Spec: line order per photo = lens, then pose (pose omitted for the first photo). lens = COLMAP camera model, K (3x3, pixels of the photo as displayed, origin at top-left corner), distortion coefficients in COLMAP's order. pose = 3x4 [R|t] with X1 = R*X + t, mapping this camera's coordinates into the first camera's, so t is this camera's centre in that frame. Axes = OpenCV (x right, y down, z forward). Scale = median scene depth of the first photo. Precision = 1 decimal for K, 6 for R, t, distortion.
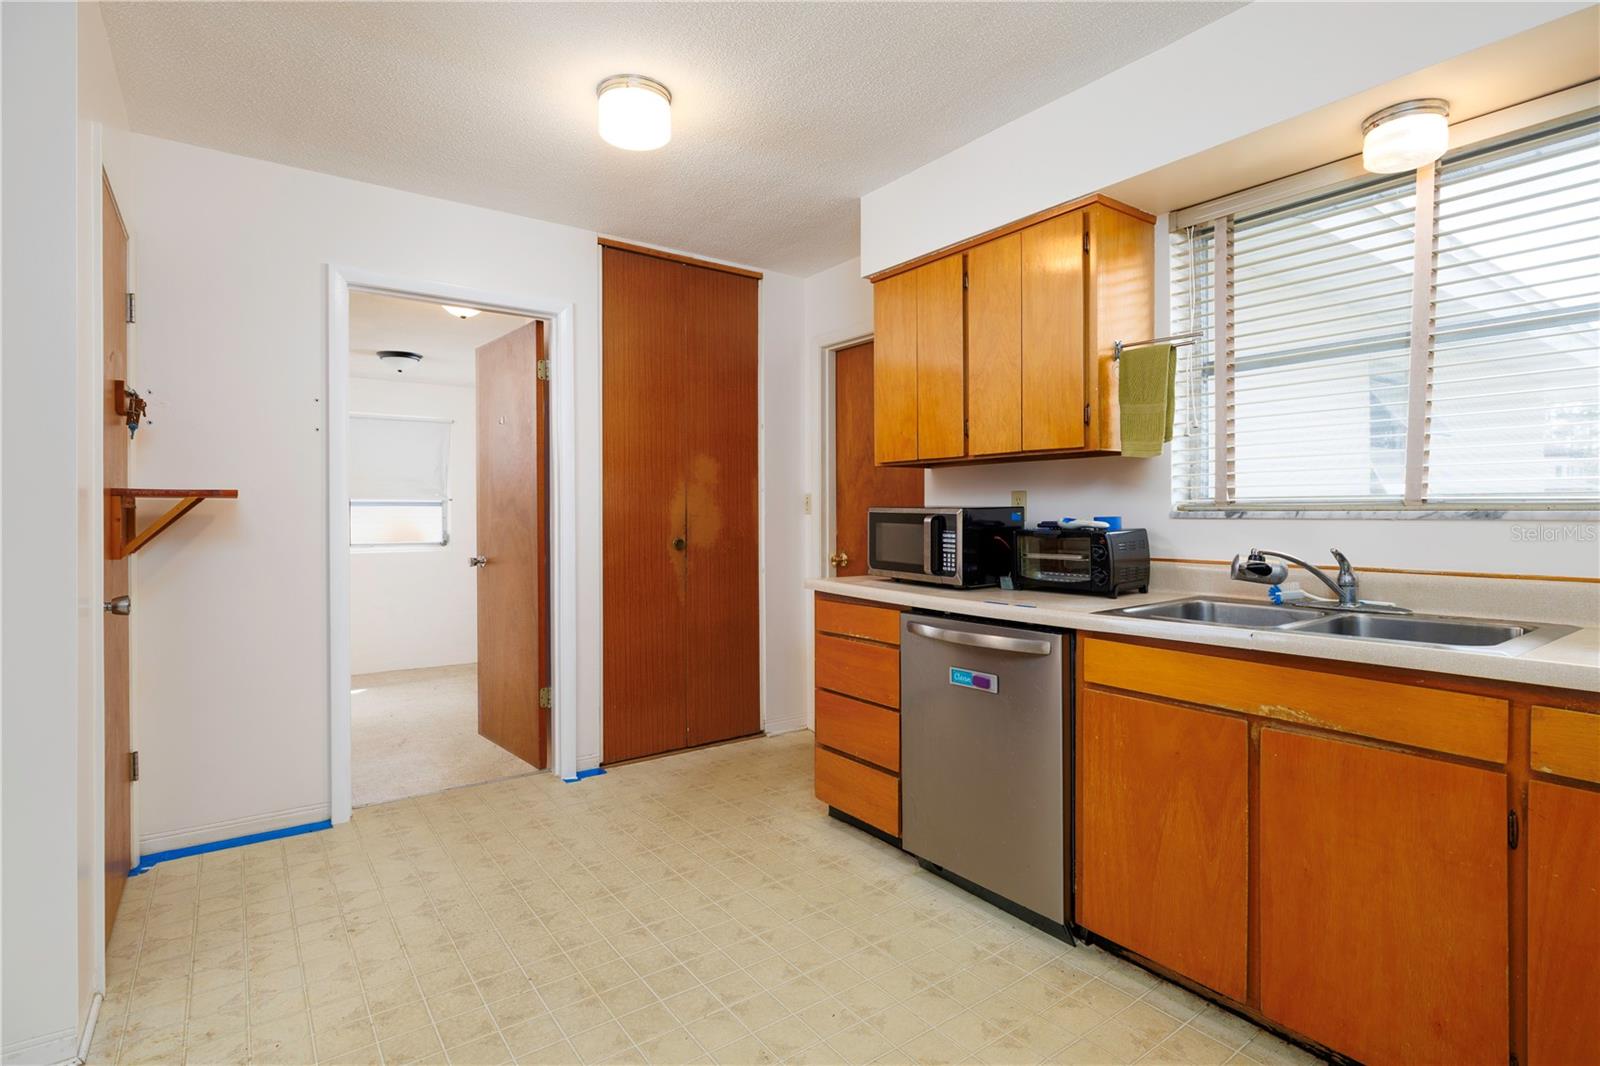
lens RADIAL K [[782.7, 0, 803.2], [0, 782.7, 522.0], [0, 0, 1]] dist [-0.001054, -0.000013]
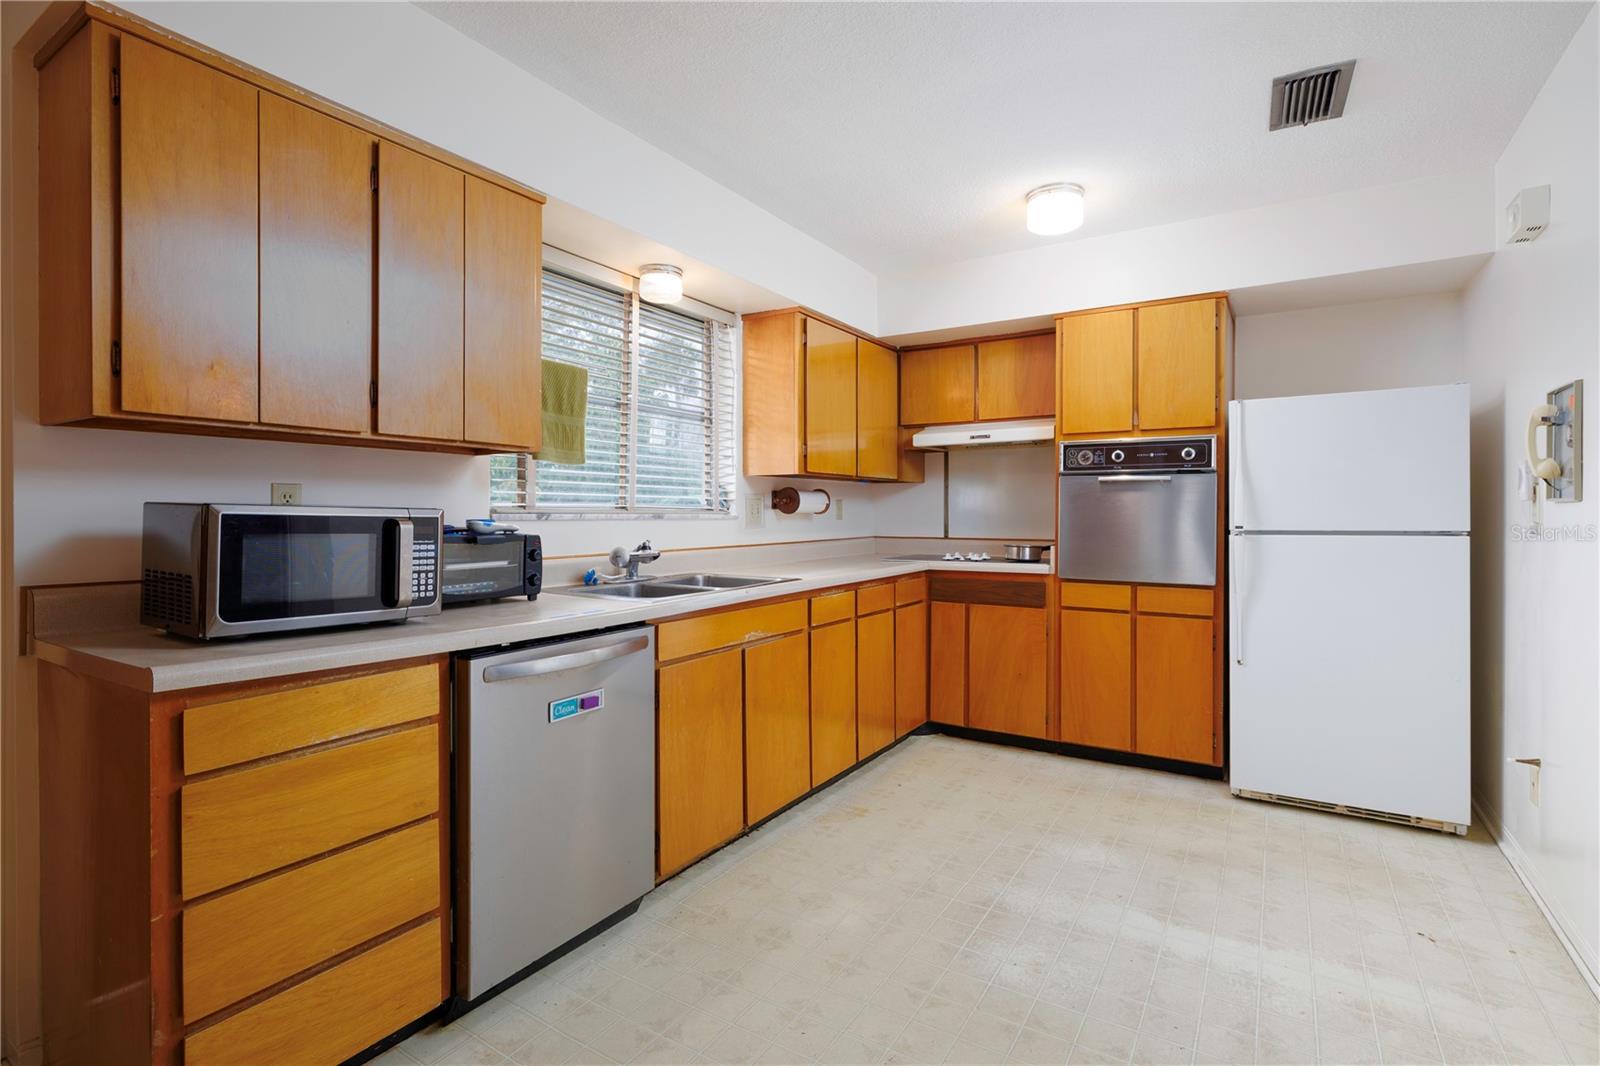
lens RADIAL K [[773.3, 0, 802.7], [0, 773.3, 525.4], [0, 0, 1]] dist [0.000375, 0.000047]
pose [[-0.374018, -0.010458, 0.927362, -0.671692], [0.010285, 0.999828, 0.015423, -0.010425], [-0.927364, 0.015307, -0.373846, 1.074381]]
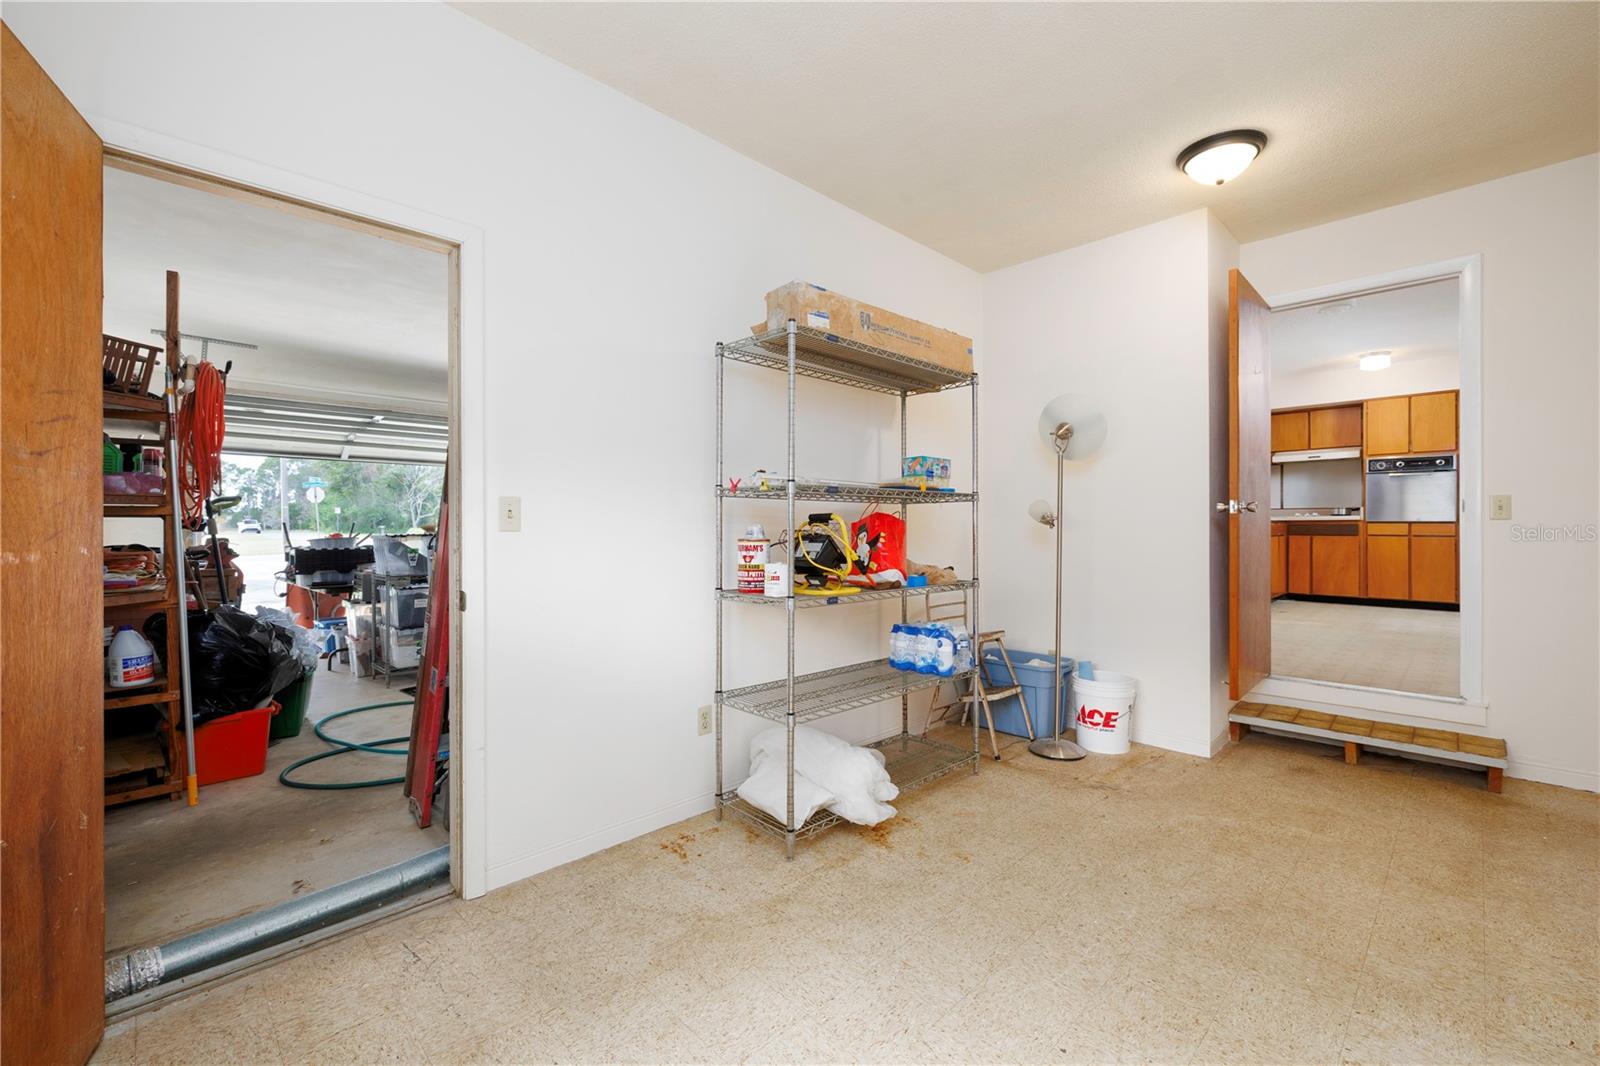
lens RADIAL K [[676.4, 0, 798.2], [0, 676.4, 528.9], [0, 0, 1]] dist [-0.000348, -0.000083]
pose [[-0.165121, -0.000162, 0.986273, -1.269197], [0.013985, 0.999899, 0.002506, 0.050190], [-0.986174, 0.014207, -0.165102, 1.970595]]
